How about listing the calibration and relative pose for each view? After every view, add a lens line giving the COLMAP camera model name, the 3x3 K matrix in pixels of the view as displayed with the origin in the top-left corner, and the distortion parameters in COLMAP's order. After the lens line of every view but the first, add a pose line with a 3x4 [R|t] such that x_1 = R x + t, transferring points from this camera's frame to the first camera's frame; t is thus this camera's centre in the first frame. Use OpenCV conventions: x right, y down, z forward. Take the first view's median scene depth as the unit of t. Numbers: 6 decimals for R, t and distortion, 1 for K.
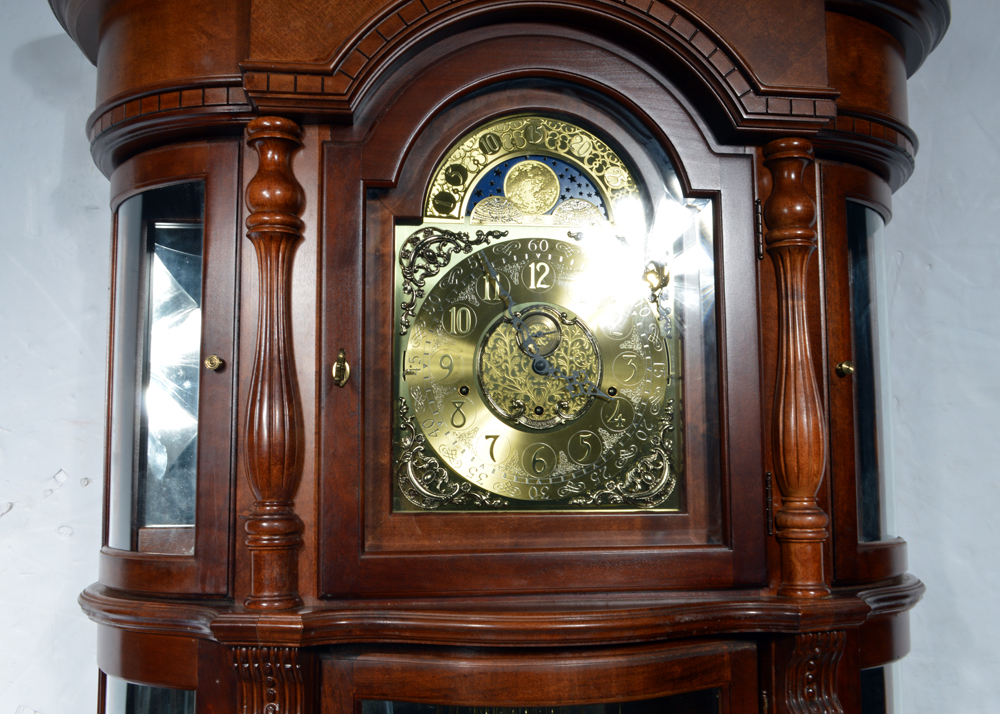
lens RADIAL K [[1037.9, 0, 486.3], [0, 1037.9, 354.2], [0, 0, 1]] dist [-0.009403, -0.012284]
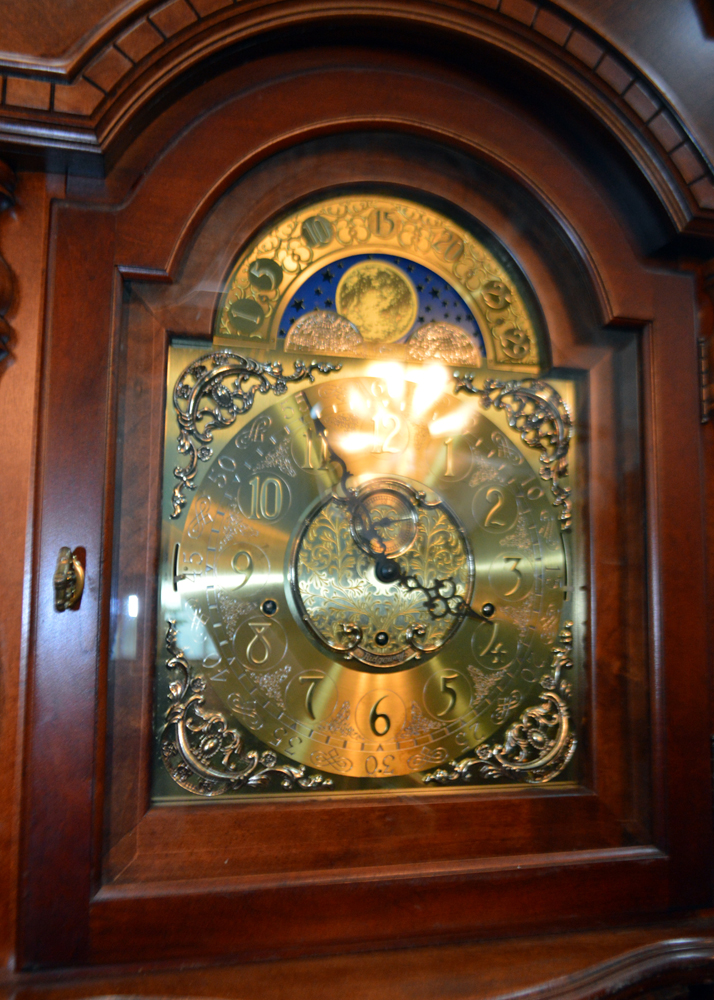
lens RADIAL K [[916.9, 0, 357.0], [0, 916.9, 500.0], [0, 0, 1]] dist [-0.002939, -0.002394]
pose [[0.991473, 0.030380, 0.126724, -0.041233], [-0.029471, 0.999525, -0.009038, -0.027692], [-0.126939, 0.005226, 0.991897, 0.426130]]
